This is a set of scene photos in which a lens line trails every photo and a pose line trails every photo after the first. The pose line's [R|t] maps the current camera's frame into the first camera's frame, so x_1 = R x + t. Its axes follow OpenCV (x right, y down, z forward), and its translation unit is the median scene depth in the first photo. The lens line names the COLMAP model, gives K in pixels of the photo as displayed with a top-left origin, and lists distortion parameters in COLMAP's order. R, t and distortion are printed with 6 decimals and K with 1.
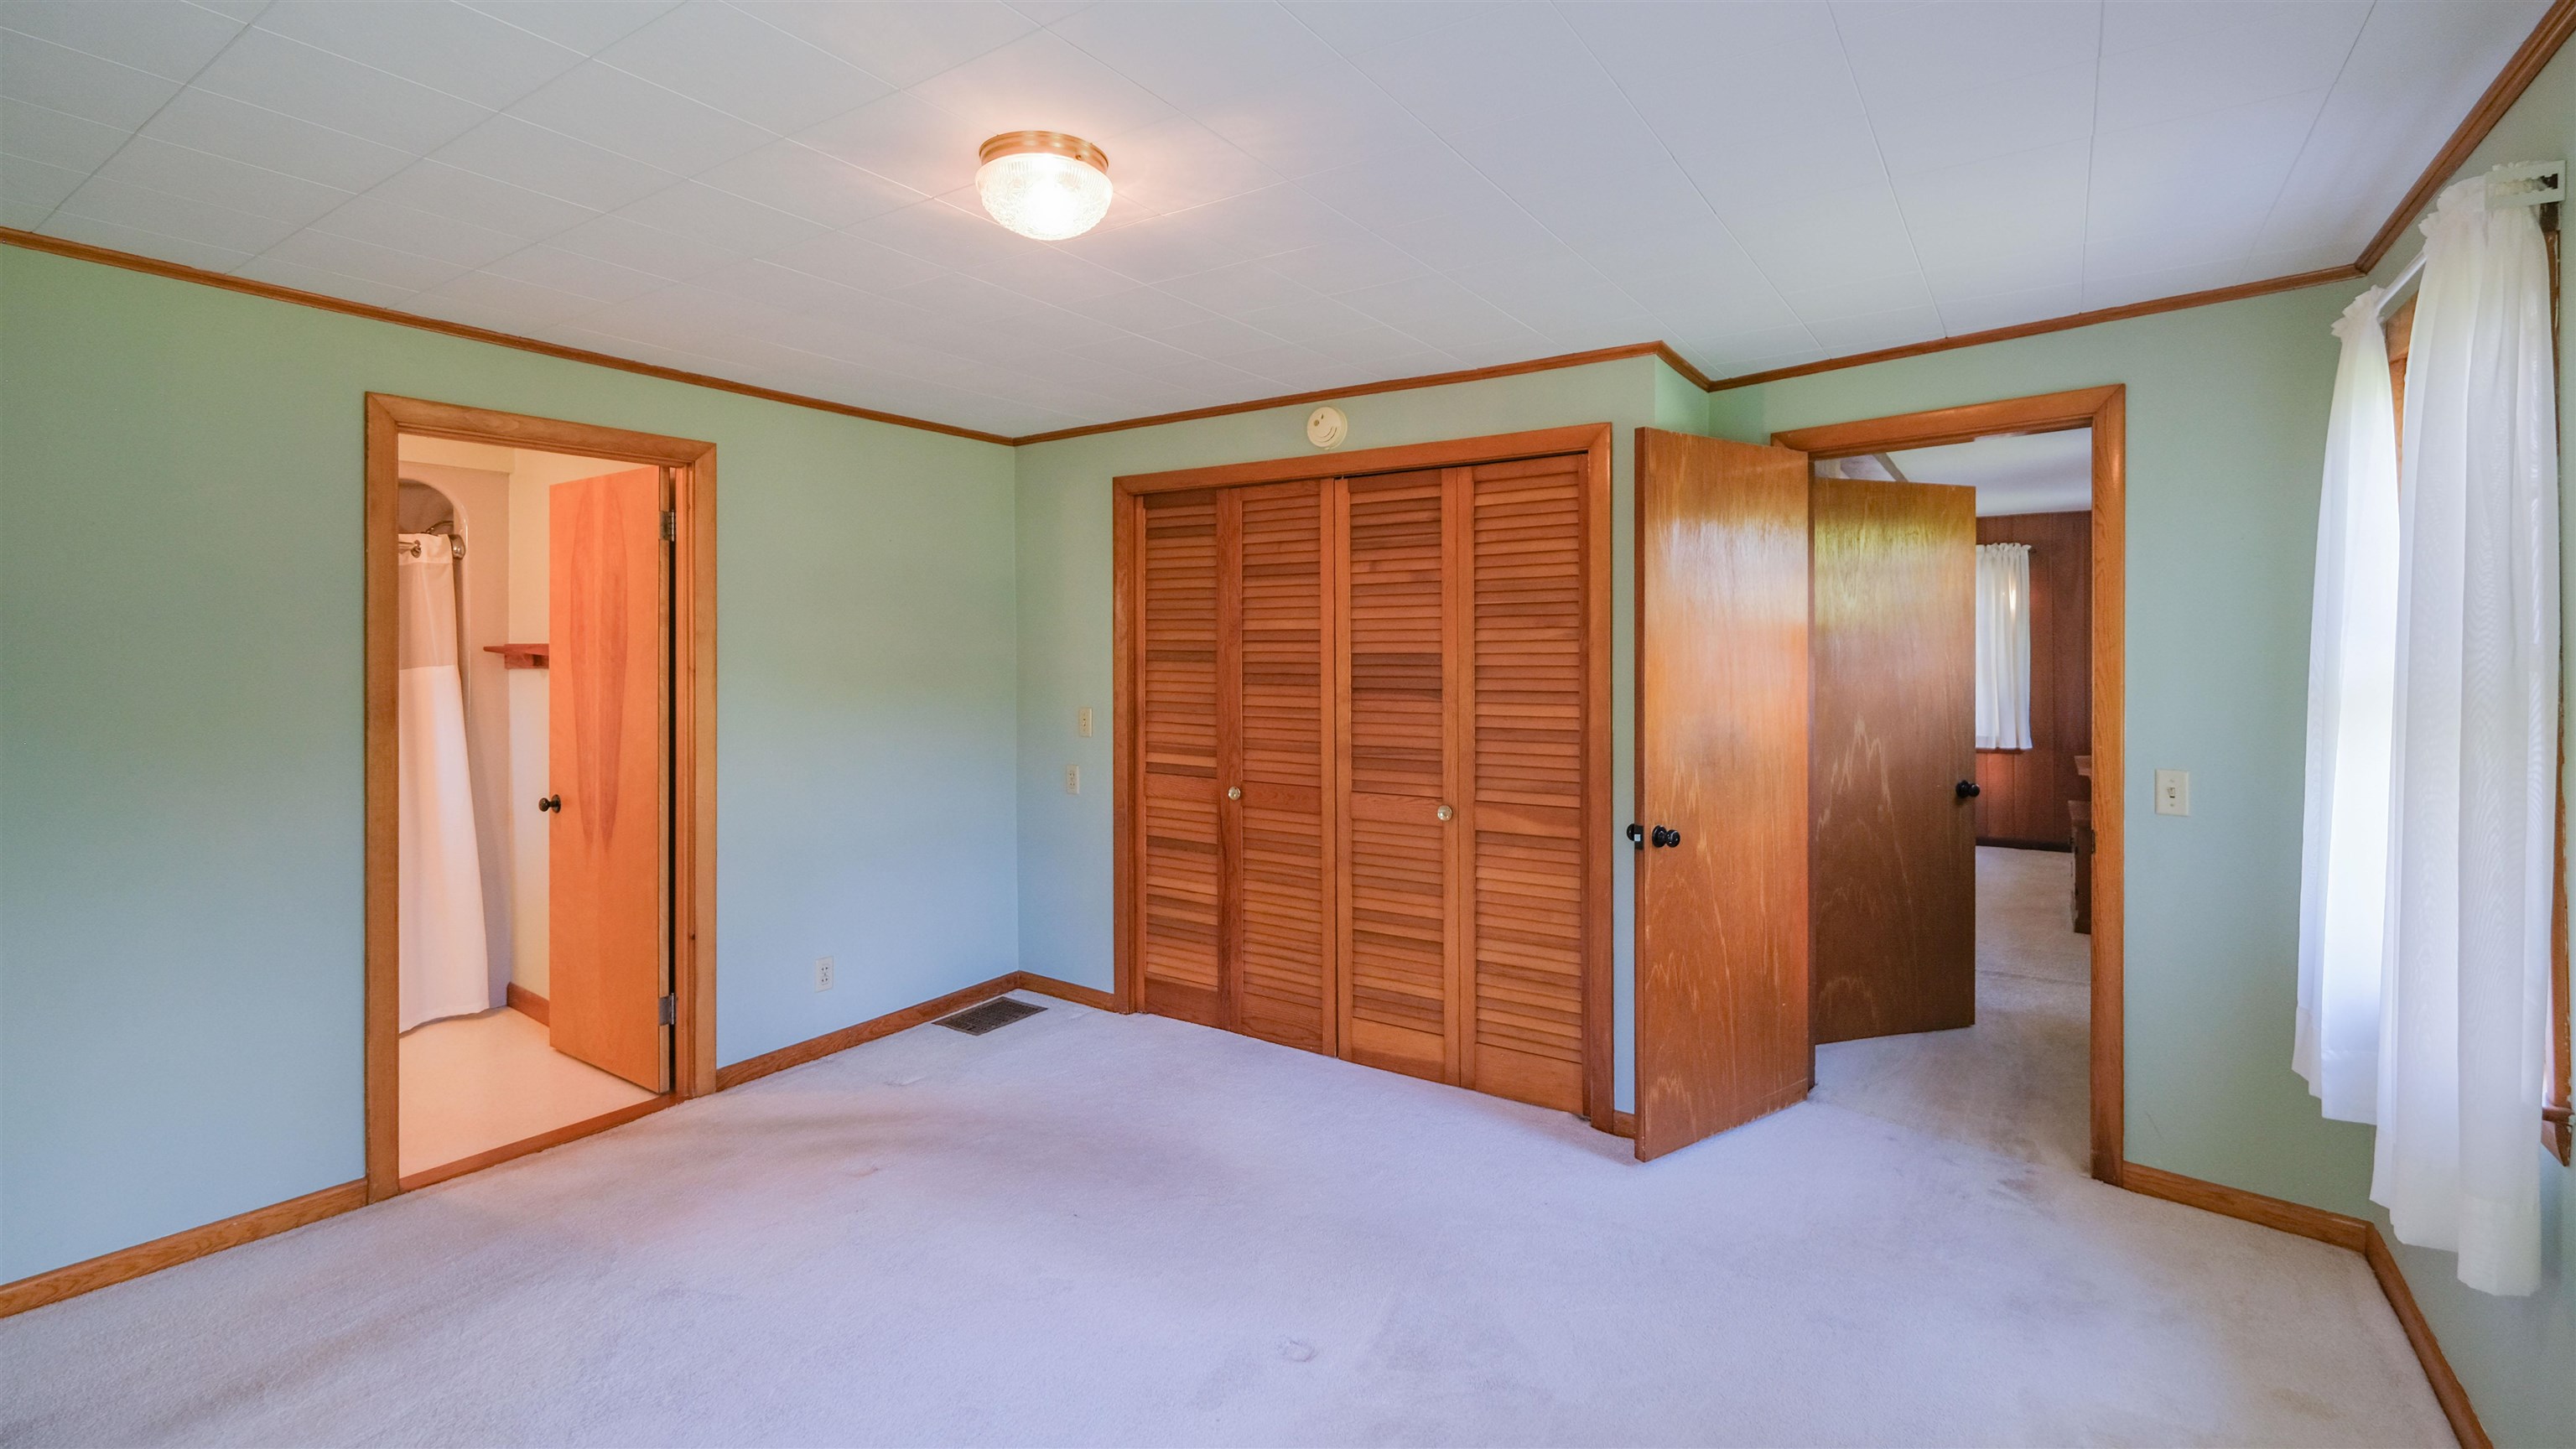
lens RADIAL K [[1144.6, 0, 1285.7], [0, 1144.6, 678.3], [0, 0, 1]] dist [0.000288, -0.000005]
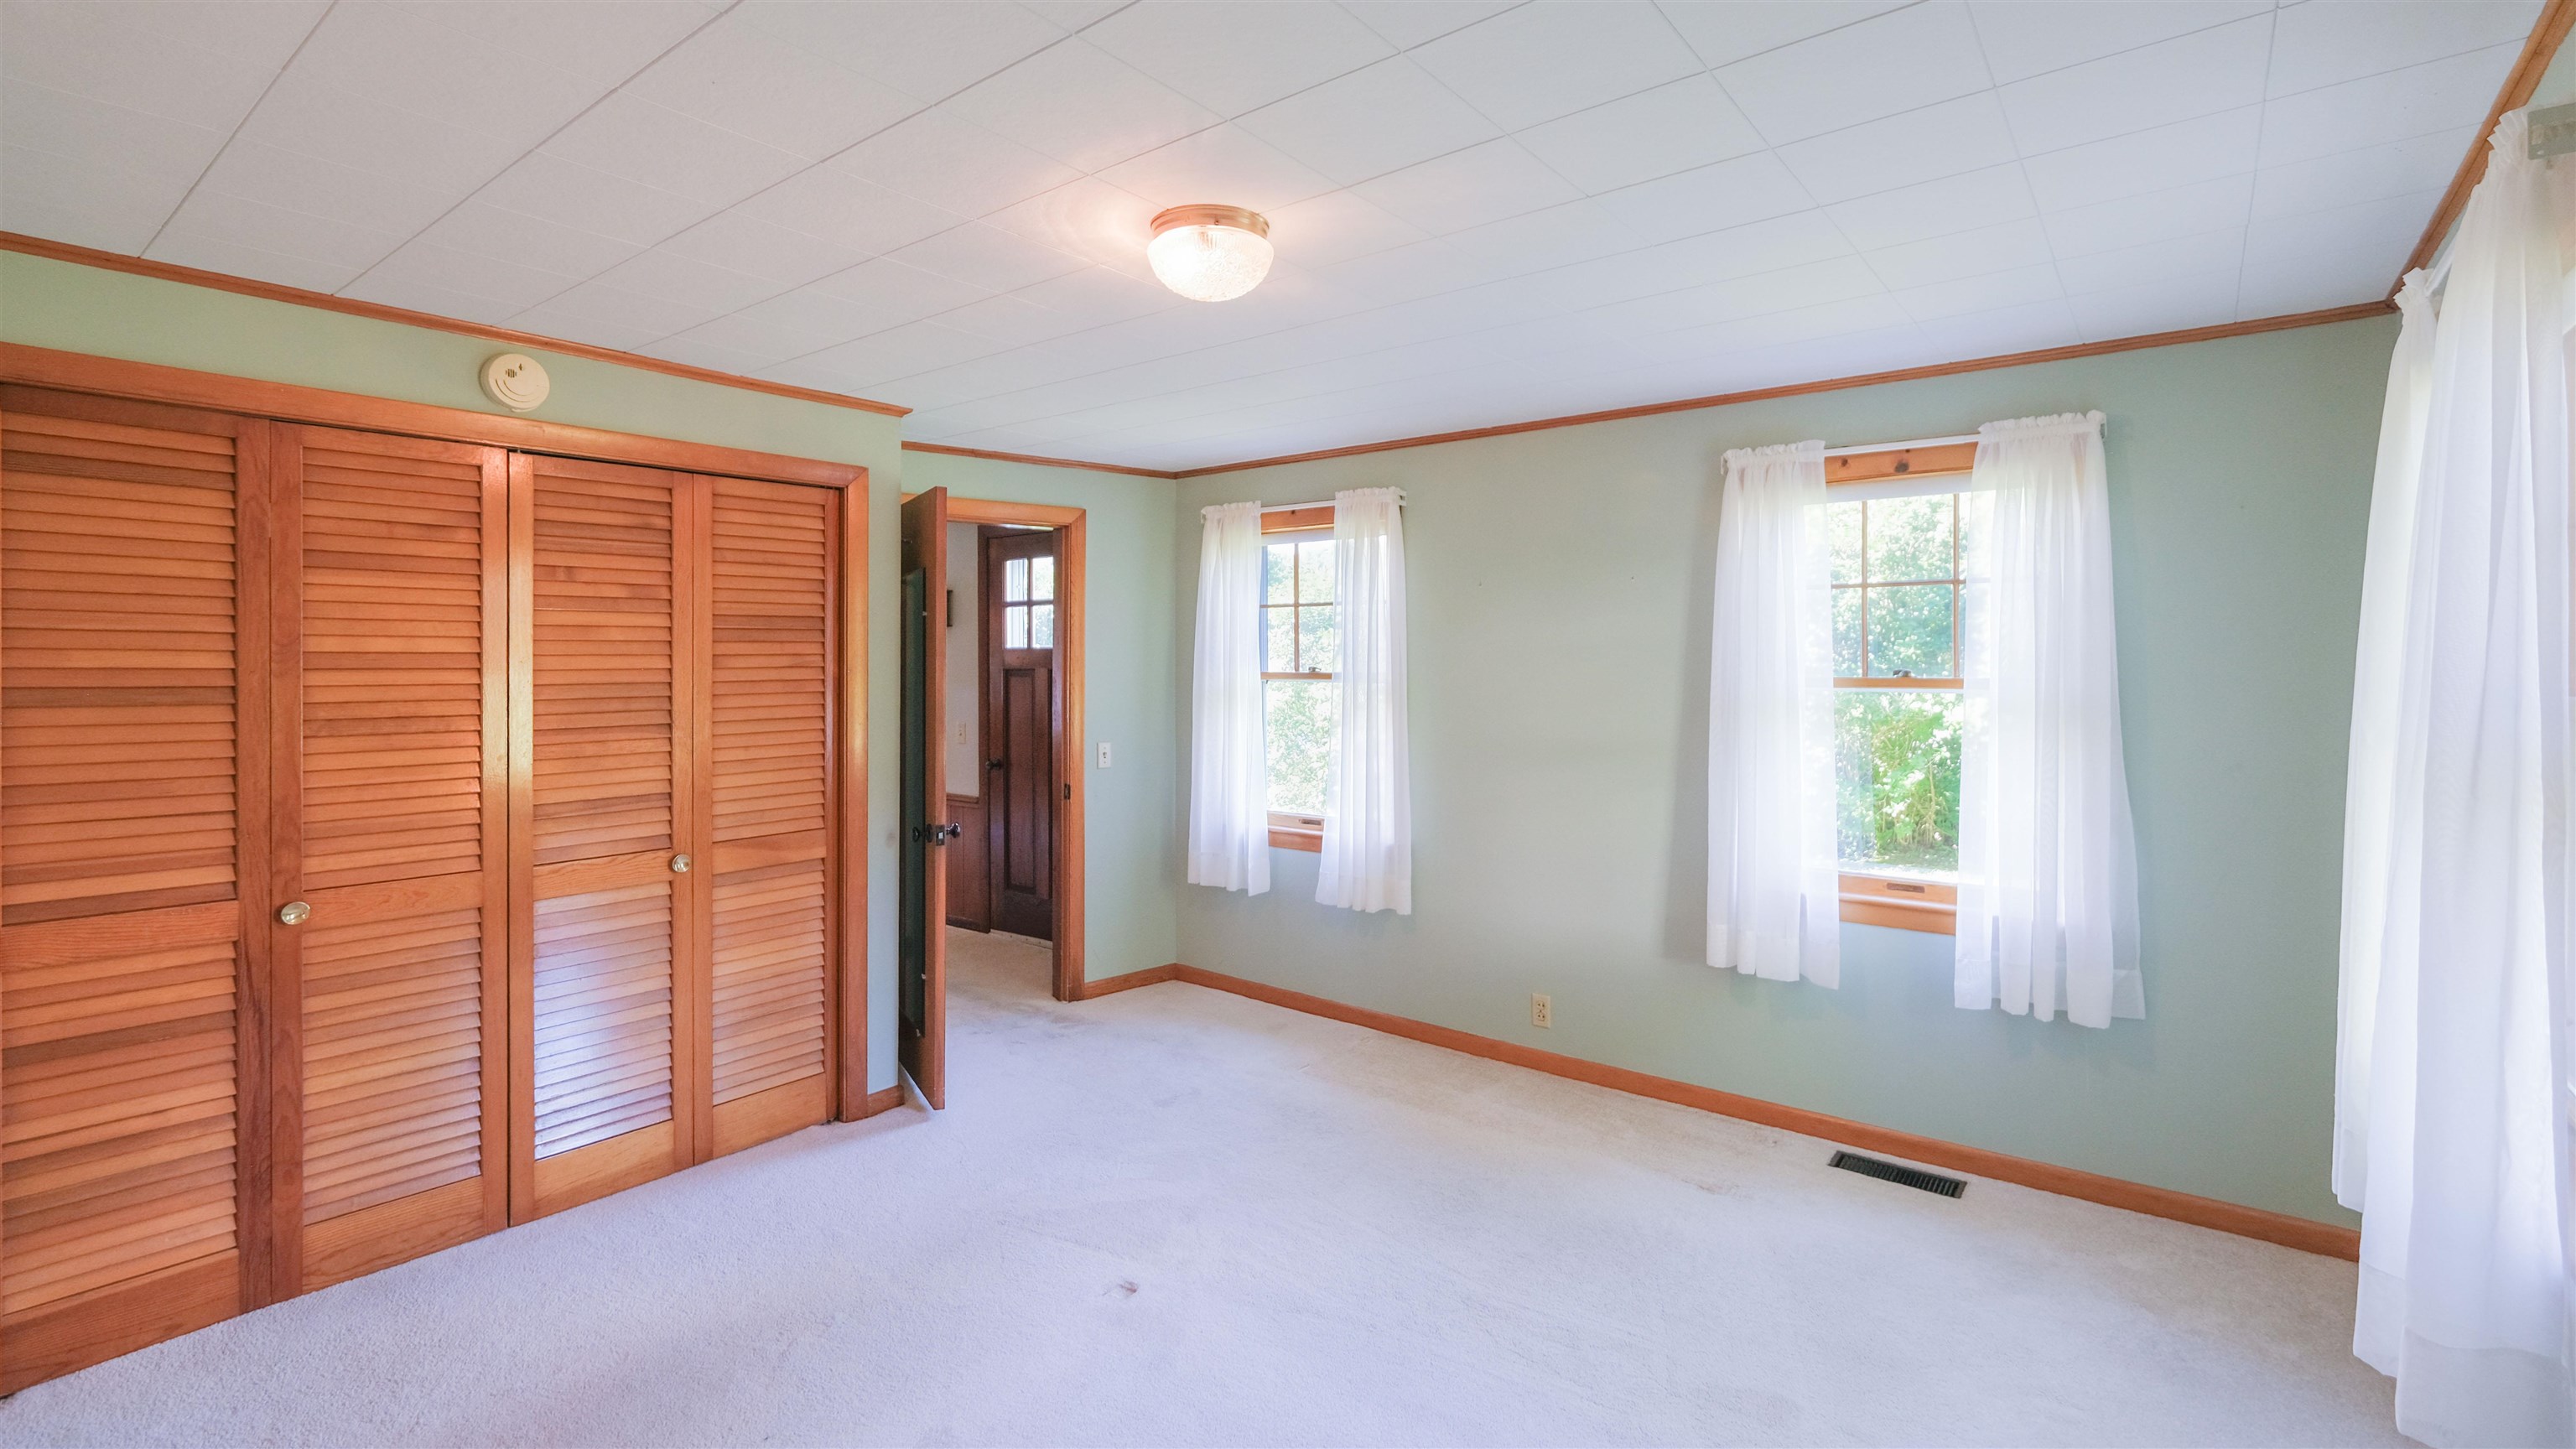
lens RADIAL K [[1144.6, 0, 1285.7], [0, 1144.6, 678.3], [0, 0, 1]] dist [0.000288, -0.000005]
pose [[0.076695, -0.012416, 0.996977, -0.697128], [0.033724, 0.999383, 0.009852, -0.016996], [-0.996484, 0.032866, 0.077067, 0.461505]]
